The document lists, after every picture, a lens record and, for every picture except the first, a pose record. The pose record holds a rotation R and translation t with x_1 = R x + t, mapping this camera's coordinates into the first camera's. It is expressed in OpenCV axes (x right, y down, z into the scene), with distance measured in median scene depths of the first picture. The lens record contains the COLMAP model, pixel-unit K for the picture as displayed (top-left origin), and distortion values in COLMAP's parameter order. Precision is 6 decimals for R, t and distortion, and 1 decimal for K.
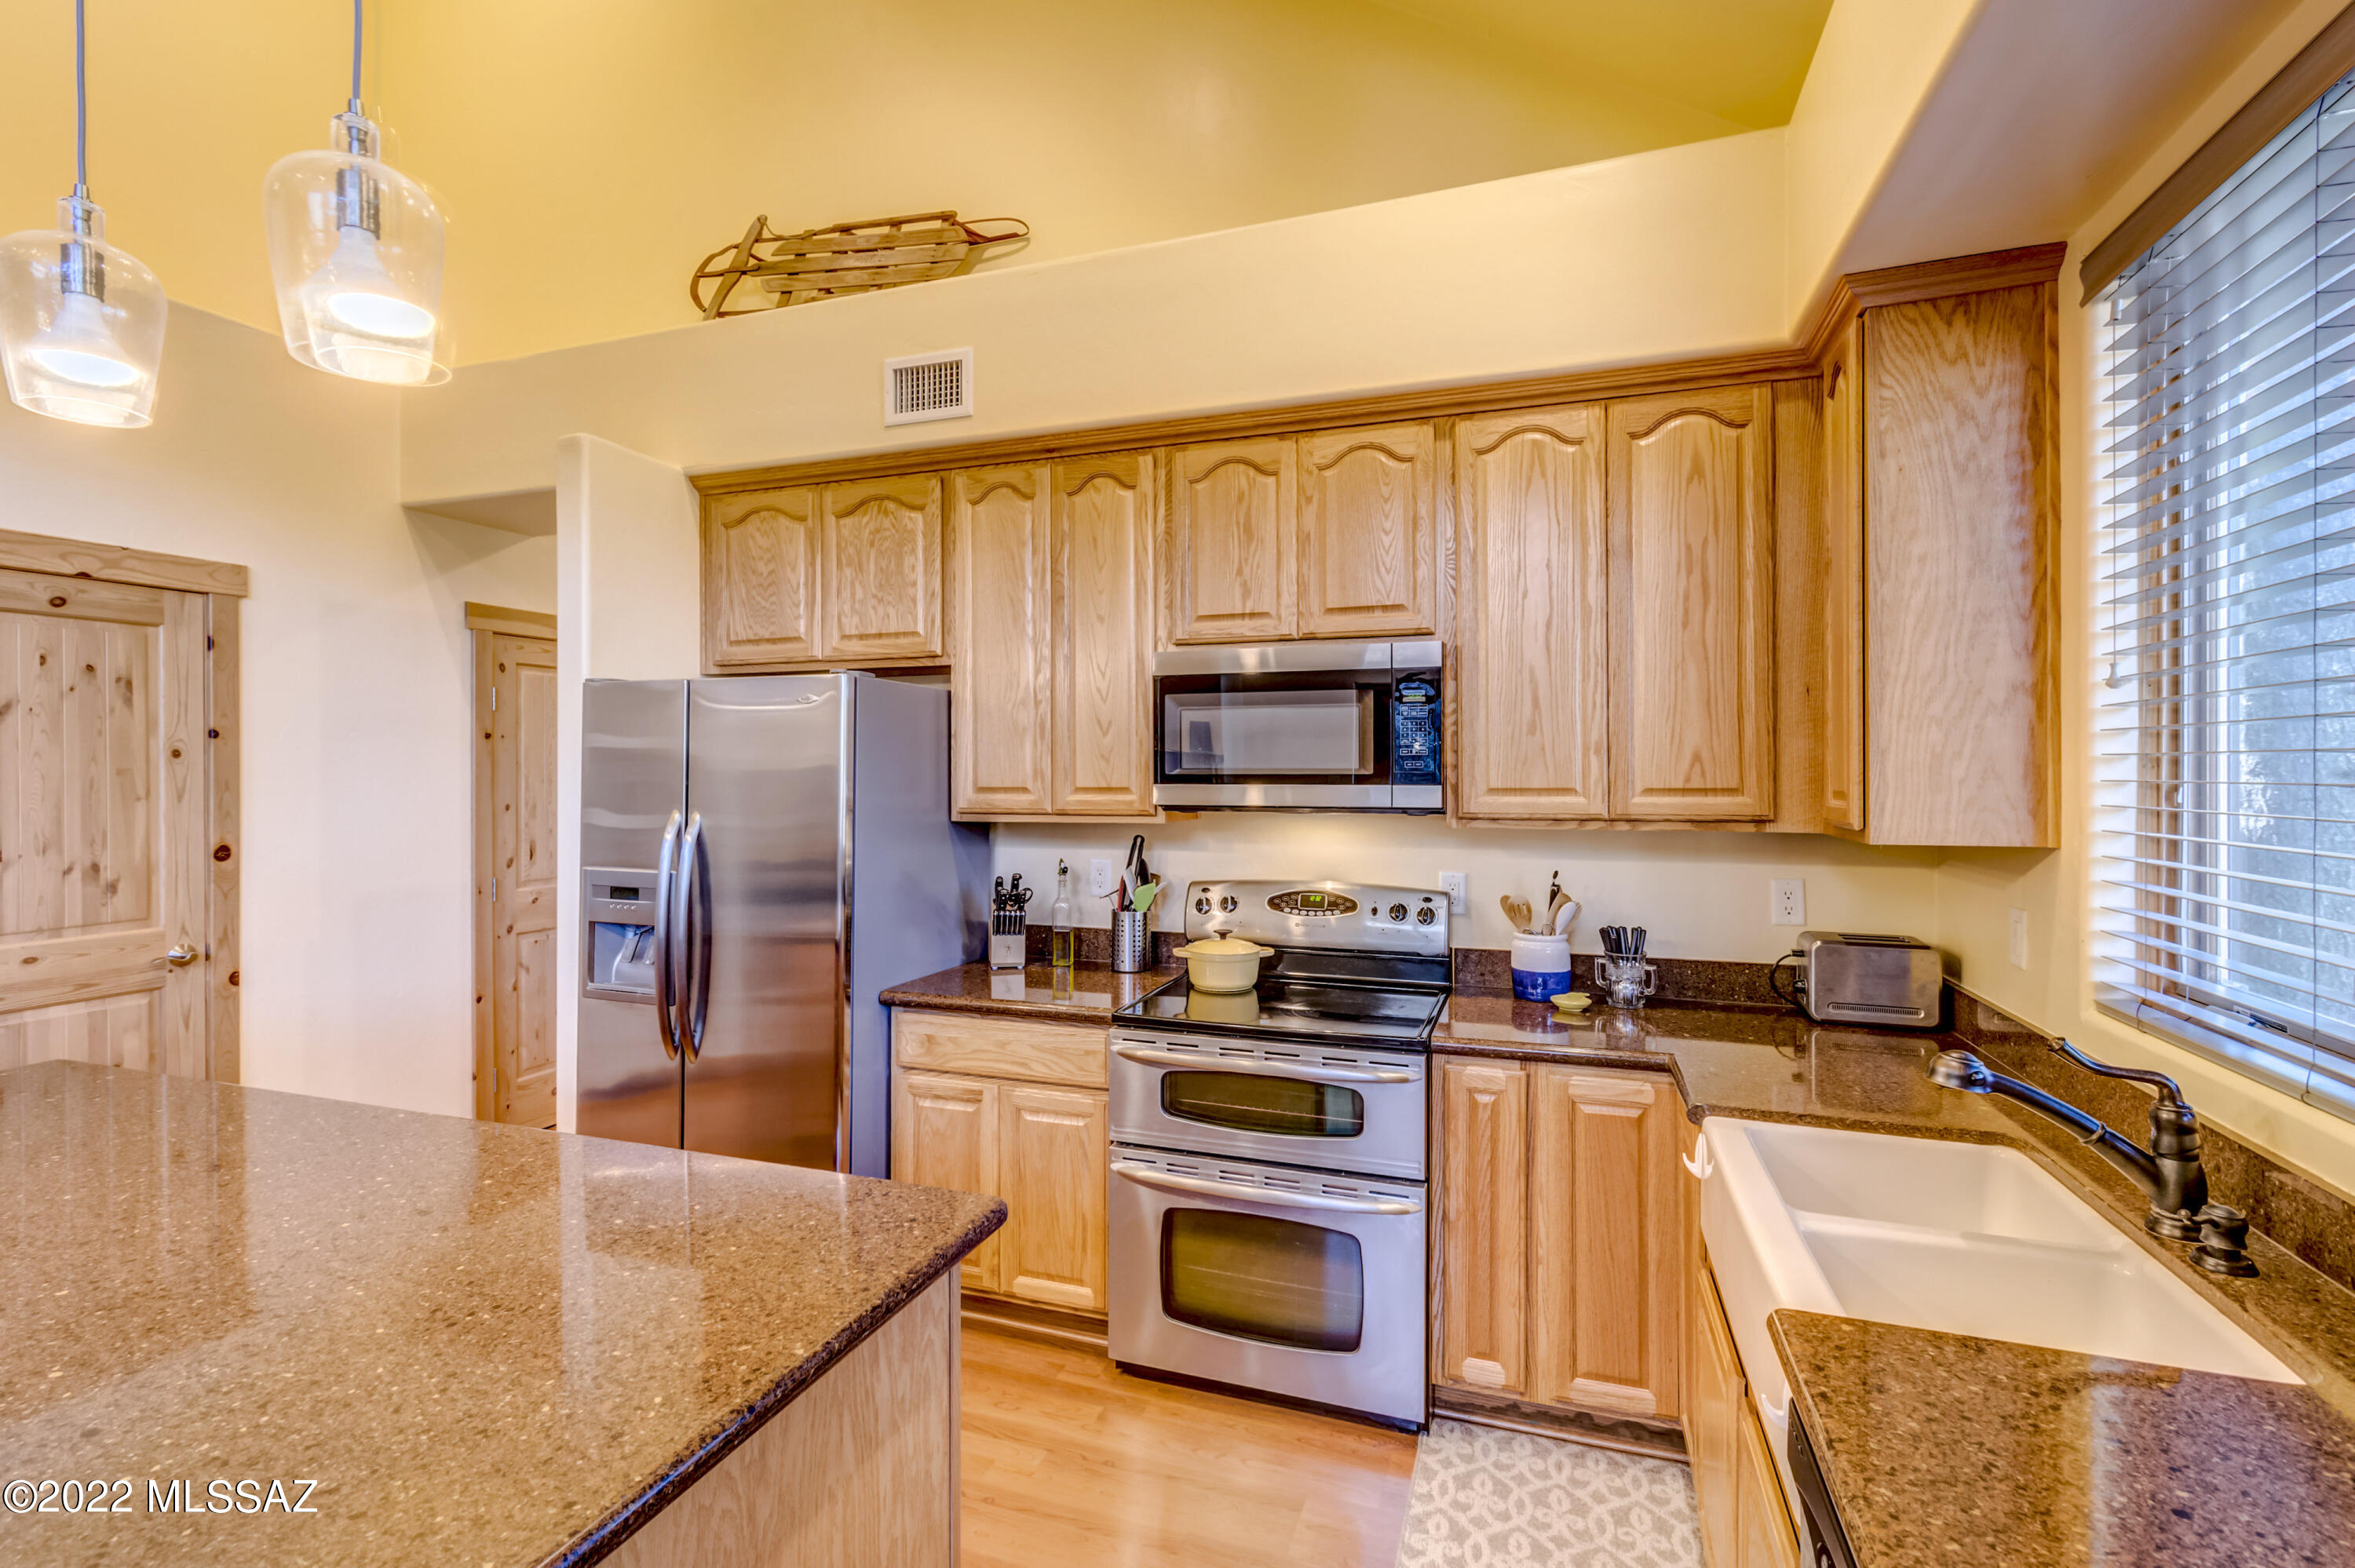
lens RADIAL K [[1063.5, 0, 1174.2], [0, 1063.5, 781.1], [0, 0, 1]] dist [-0.000665, 0.000019]
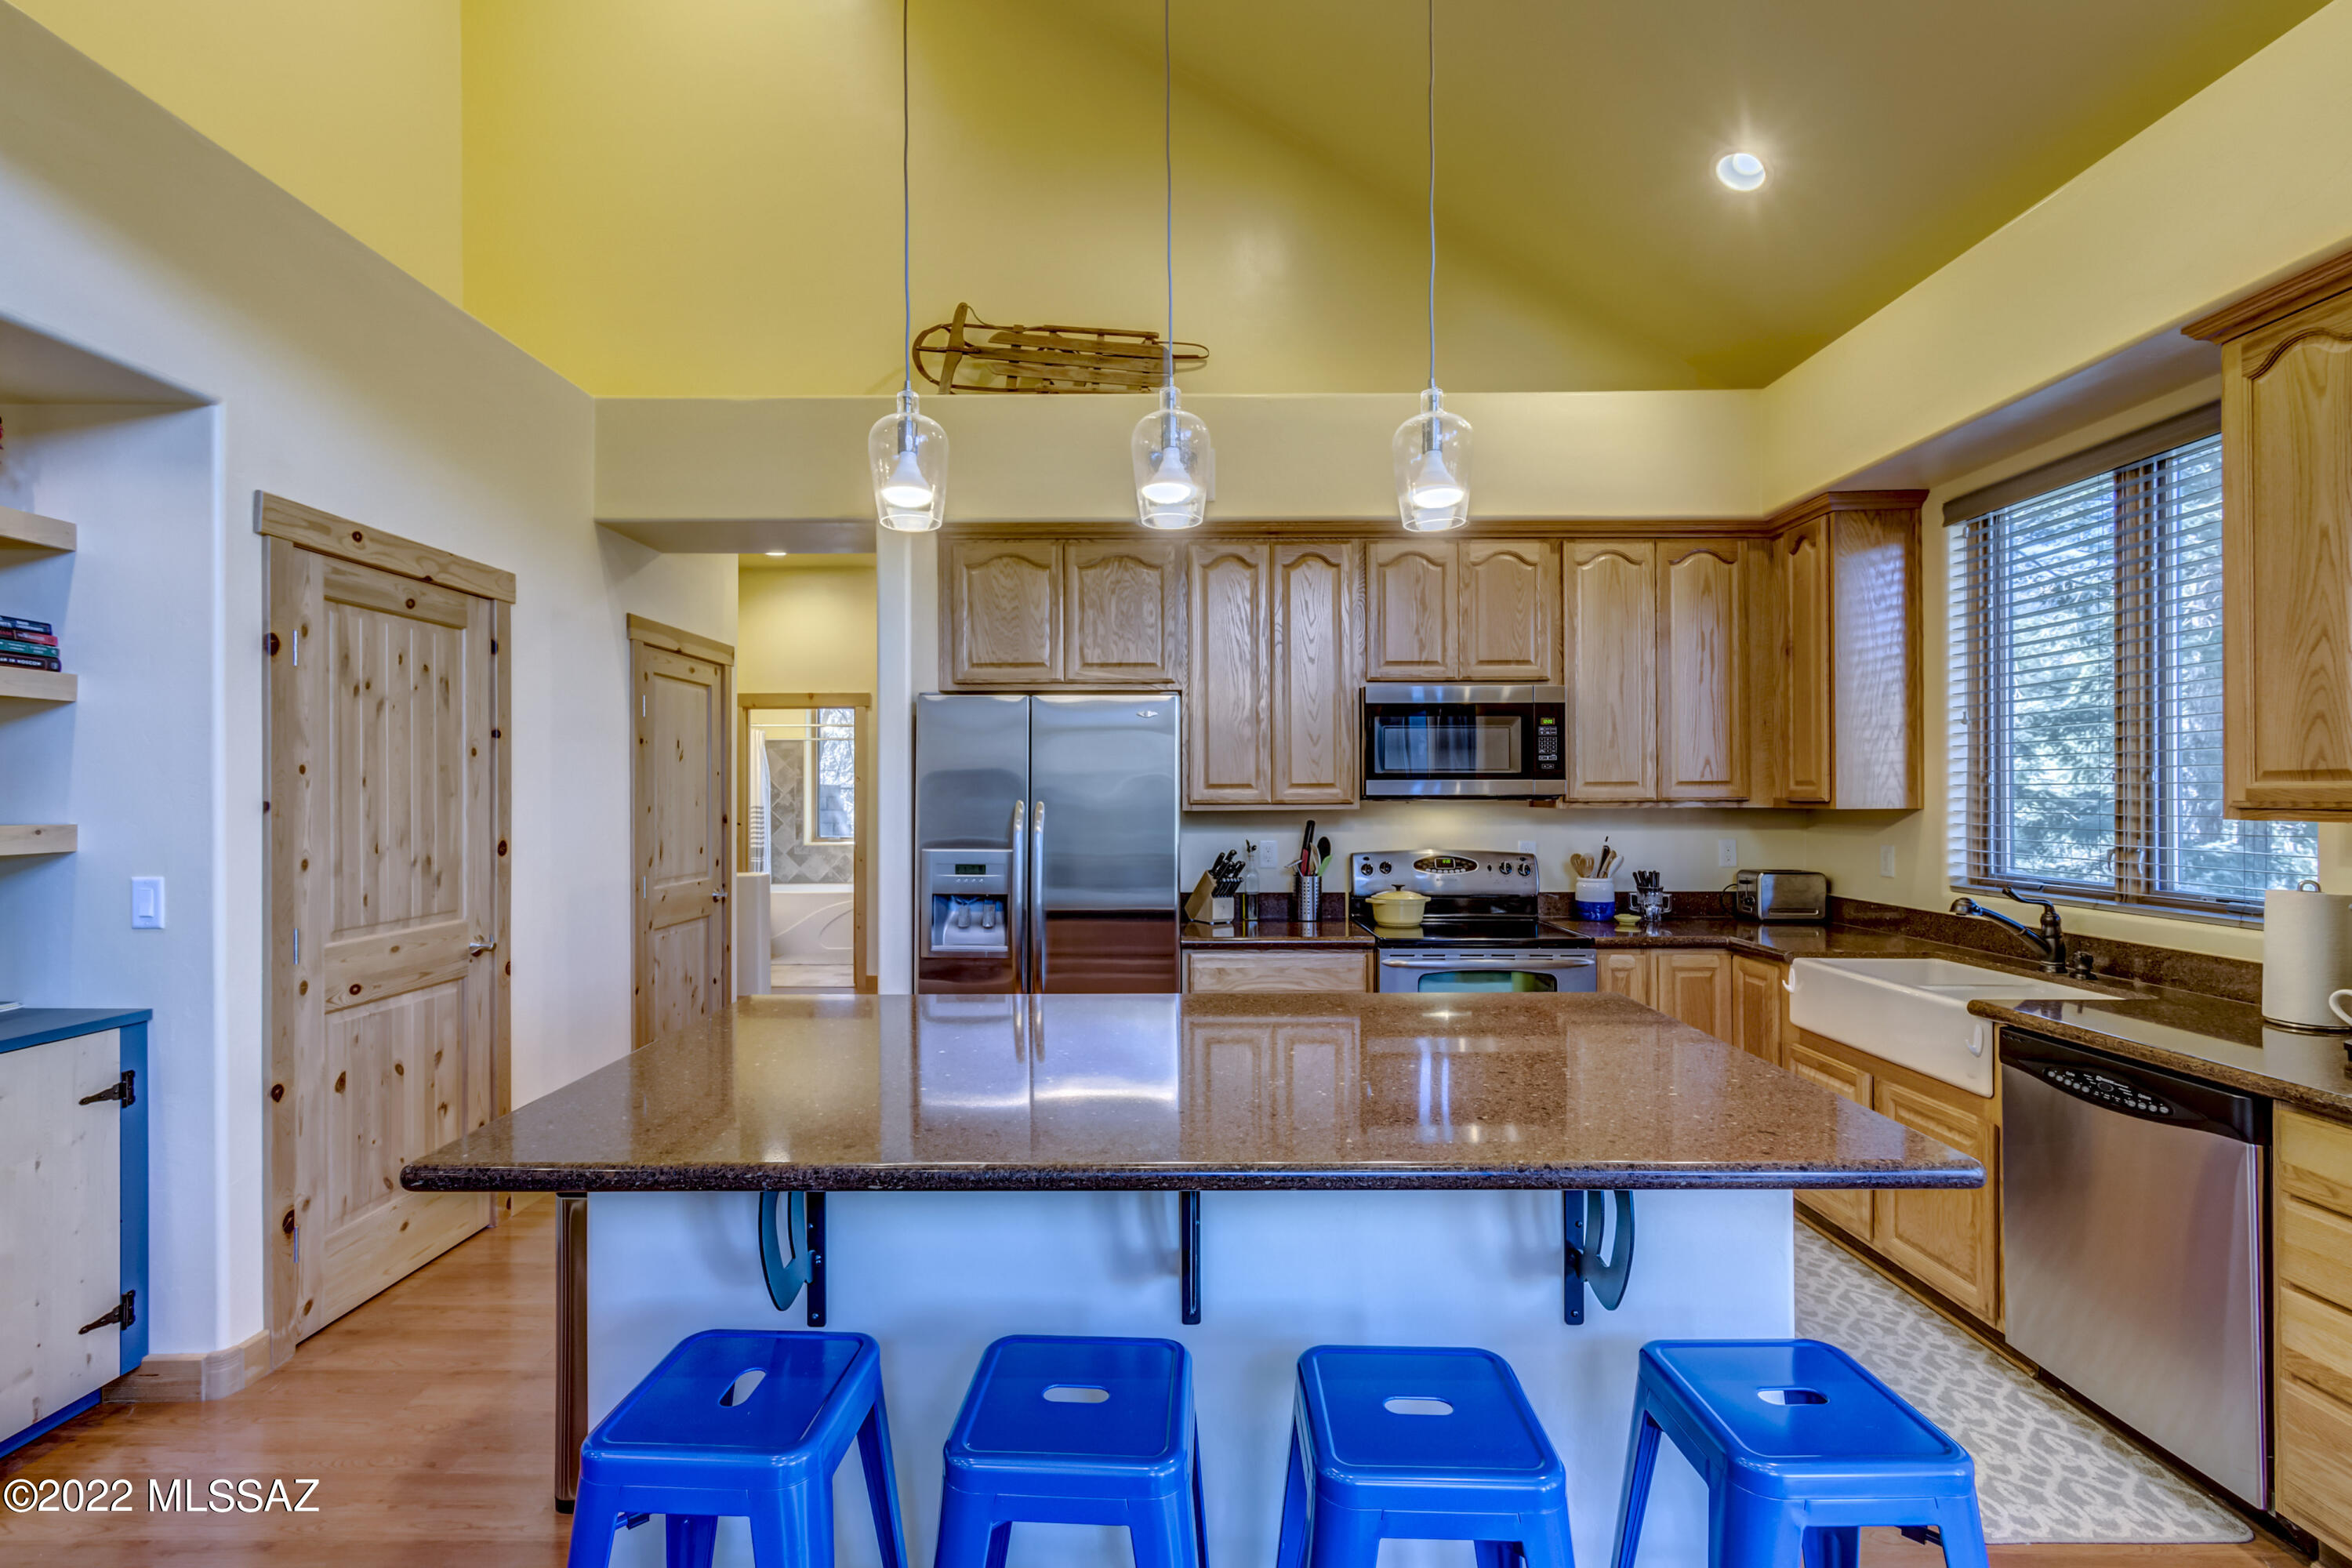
lens RADIAL K [[1045.7, 0, 1164.4], [0, 1045.7, 797.2], [0, 0, 1]] dist [0.000977, -0.000113]
pose [[0.944701, -0.003220, 0.327917, -0.700764], [0.005311, 0.999971, -0.005483, 0.030433], [-0.327890, 0.006921, 0.944691, -0.208874]]
